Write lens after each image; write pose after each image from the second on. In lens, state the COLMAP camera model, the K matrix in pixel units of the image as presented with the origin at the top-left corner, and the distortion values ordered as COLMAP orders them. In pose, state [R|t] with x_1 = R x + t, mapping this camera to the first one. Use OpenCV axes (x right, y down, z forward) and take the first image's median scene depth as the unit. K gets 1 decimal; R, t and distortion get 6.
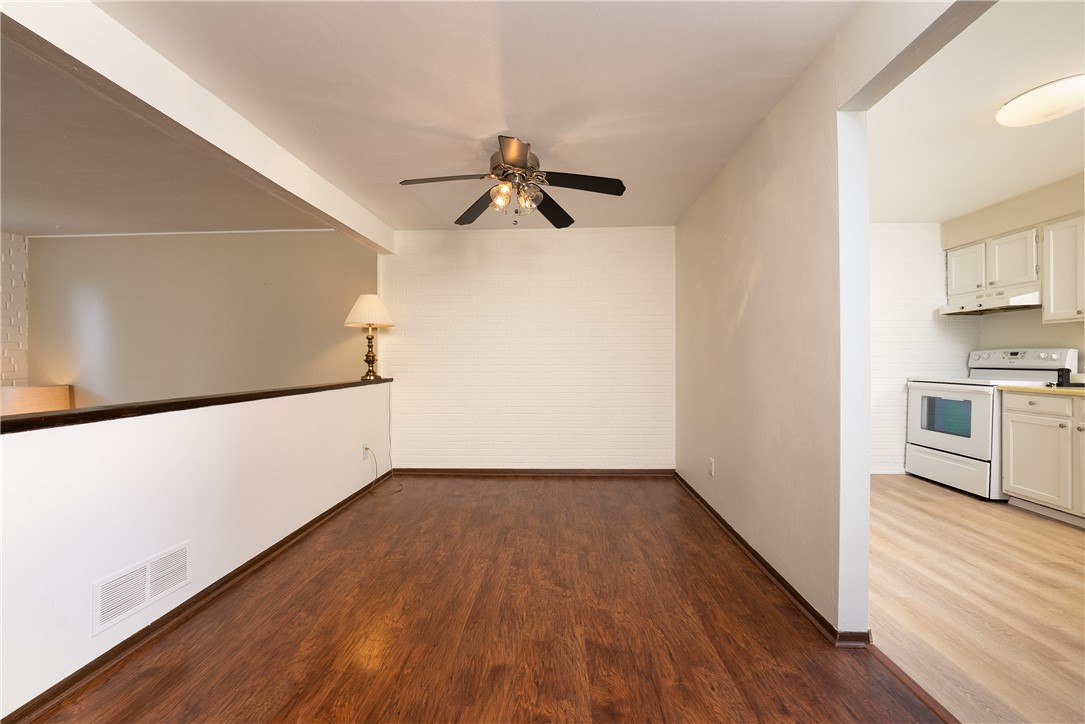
lens RADIAL K [[418.5, 0, 544.4], [0, 418.5, 358.7], [0, 0, 1]] dist [-0.023427, 0.007339]
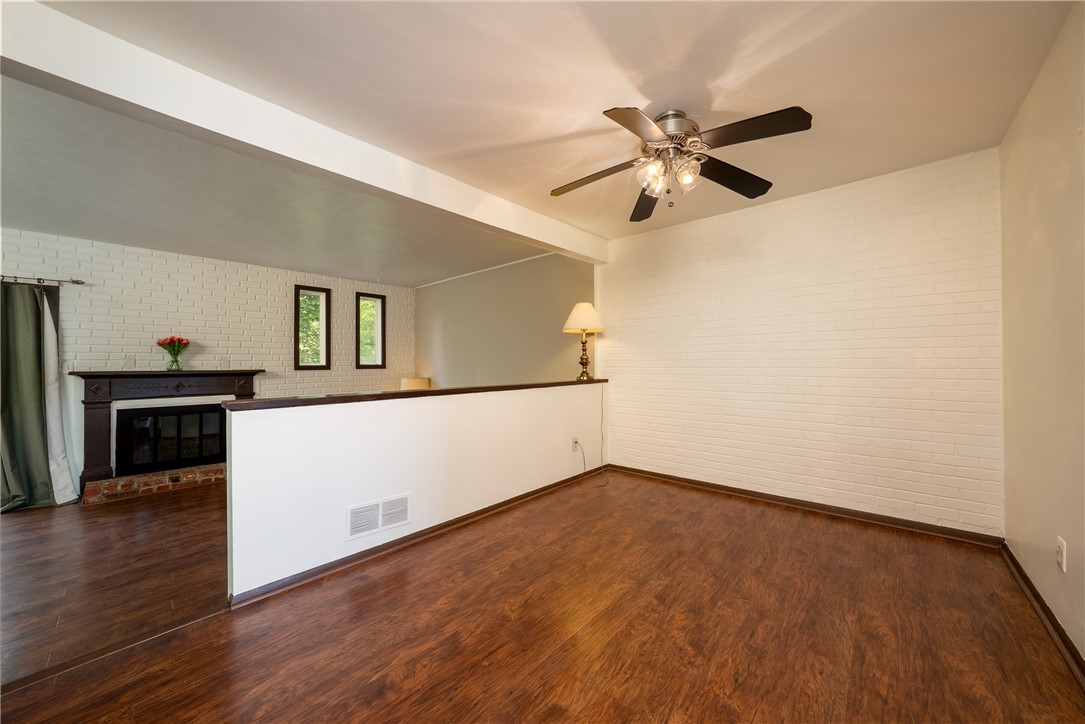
lens RADIAL K [[389.3, 0, 544.2], [0, 389.3, 360.0], [0, 0, 1]] dist [-0.023501, 0.005675]
pose [[0.770353, -0.004380, -0.637603, 0.252011], [0.003715, 0.999990, -0.002381, -0.001388], [0.637607, -0.000535, 0.770361, 0.221428]]
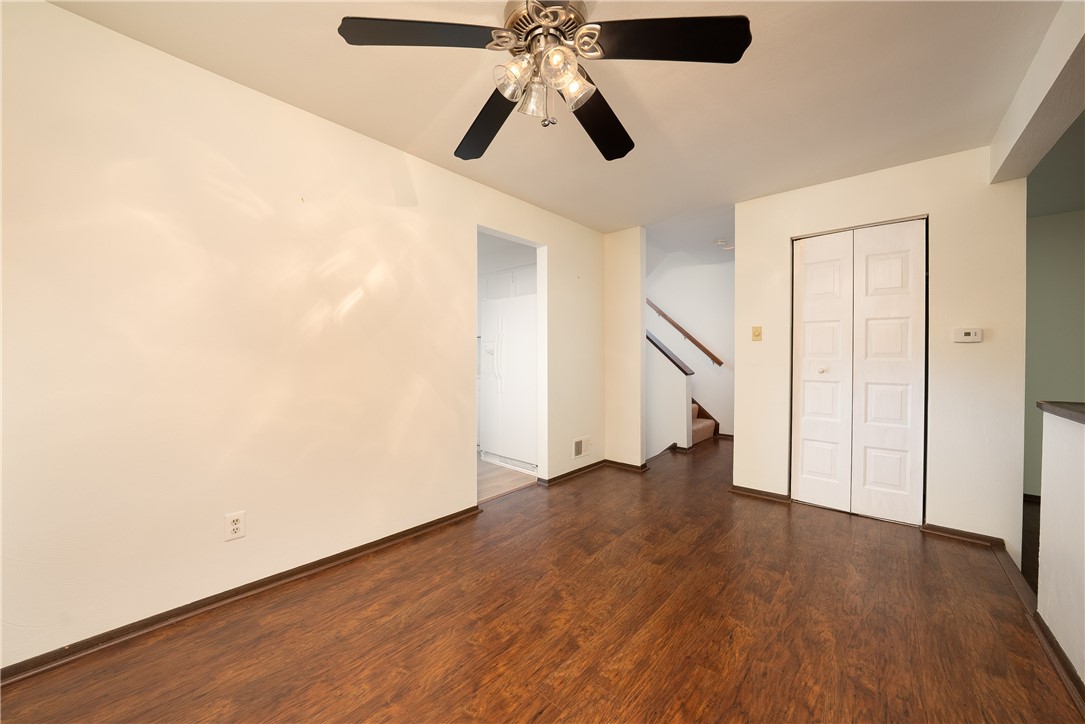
lens RADIAL K [[389.3, 0, 544.2], [0, 389.3, 360.0], [0, 0, 1]] dist [-0.023501, 0.005675]
pose [[-0.773372, -0.000964, 0.633952, -0.435695], [-0.002079, 0.999997, -0.001015, 0.006458], [-0.633949, -0.002103, -0.773372, 1.499328]]
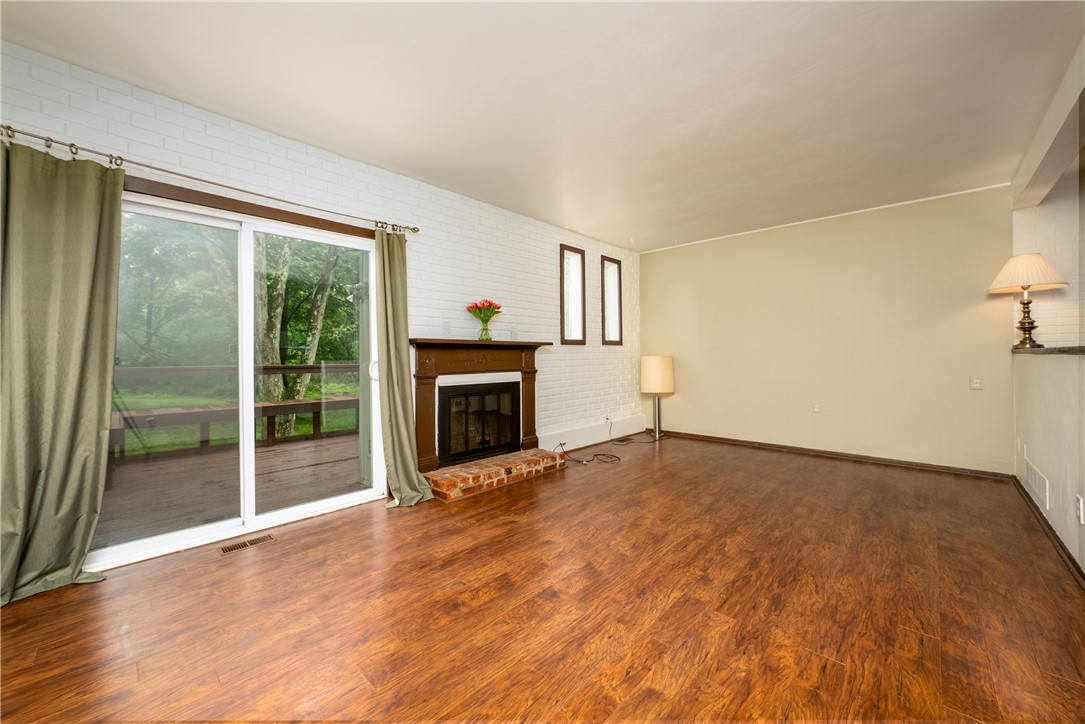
lens RADIAL K [[418.1, 0, 537.1], [0, 418.1, 354.5], [0, 0, 1]] dist [-0.010326, -0.000077]
pose [[0.751207, -0.000650, -0.660066, -0.997813], [0.005468, 0.999971, 0.005238, 0.083088], [0.660044, -0.007544, 0.751189, -0.591374]]
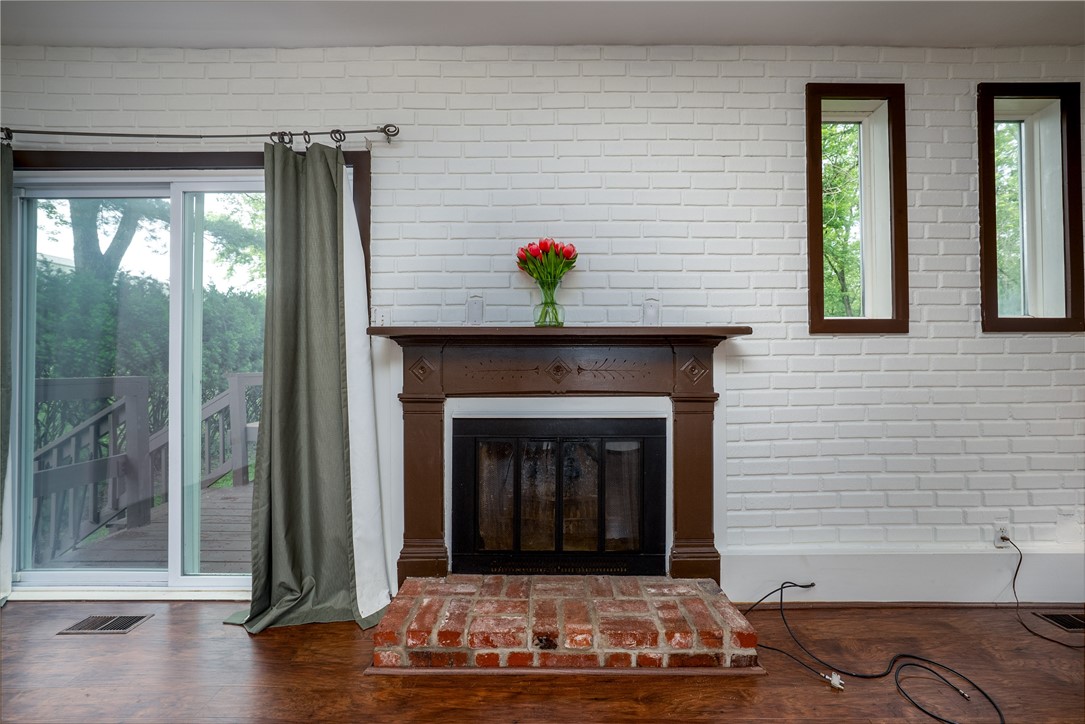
lens RADIAL K [[435.4, 0, 542.1], [0, 435.4, 357.0], [0, 0, 1]] dist [-0.010332, 0.000102]
pose [[0.045476, -0.005500, -0.998950, -1.429482], [0.006987, 0.999962, -0.005188, 0.093678], [0.998941, -0.006744, 0.045513, 0.449159]]
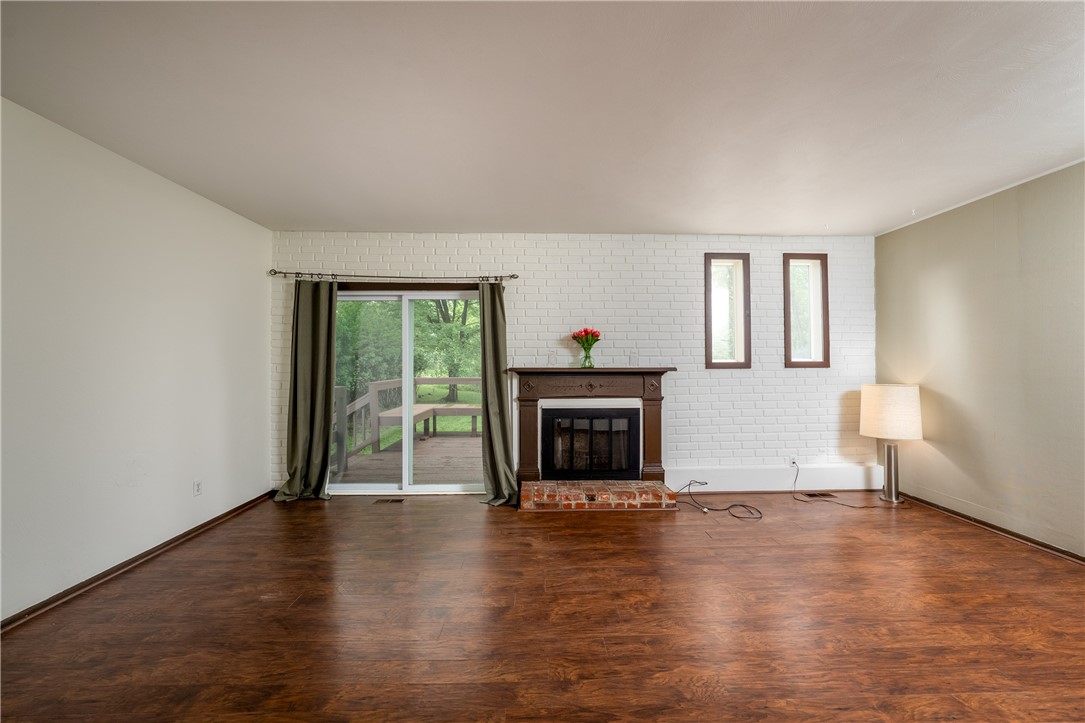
lens RADIAL K [[389.3, 0, 544.2], [0, 389.3, 359.5], [0, 0, 1]] dist [-0.023501, 0.005675]
pose [[0.069296, -0.003792, -0.997589, -0.659621], [0.007104, 0.999969, -0.003307, 0.008312], [0.997571, -0.006858, 0.069321, 0.213595]]
